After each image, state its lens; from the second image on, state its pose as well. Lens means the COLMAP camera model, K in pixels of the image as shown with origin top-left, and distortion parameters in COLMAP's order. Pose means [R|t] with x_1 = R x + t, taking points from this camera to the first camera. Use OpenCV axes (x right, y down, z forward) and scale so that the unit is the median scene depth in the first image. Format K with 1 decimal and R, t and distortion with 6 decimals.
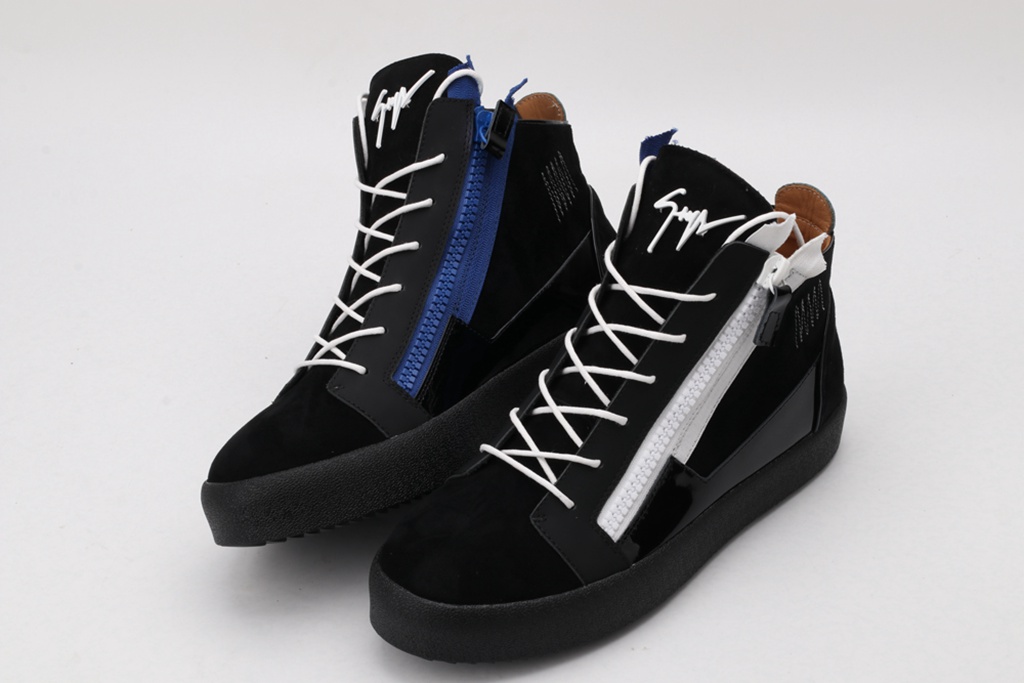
lens RADIAL K [[2416.3, 0, 511.2], [0, 2416.3, 341.8], [0, 0, 1]] dist [-0.117752, 0.000000]
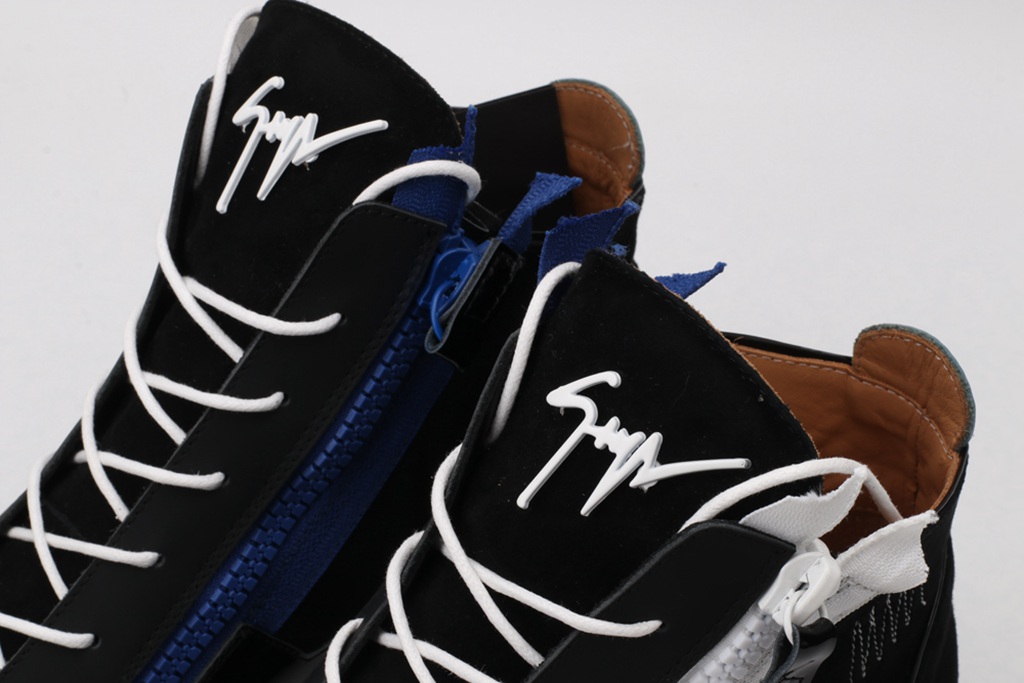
lens RADIAL K [[2416.3, 0, 512.8], [0, 2416.3, 341.4], [0, 0, 1]] dist [-0.117752, 0.000000]
pose [[0.989642, 0.120437, -0.078131, 0.086269], [-0.105651, 0.979481, 0.171626, -0.140971], [0.097198, -0.161593, 0.982059, 0.578947]]
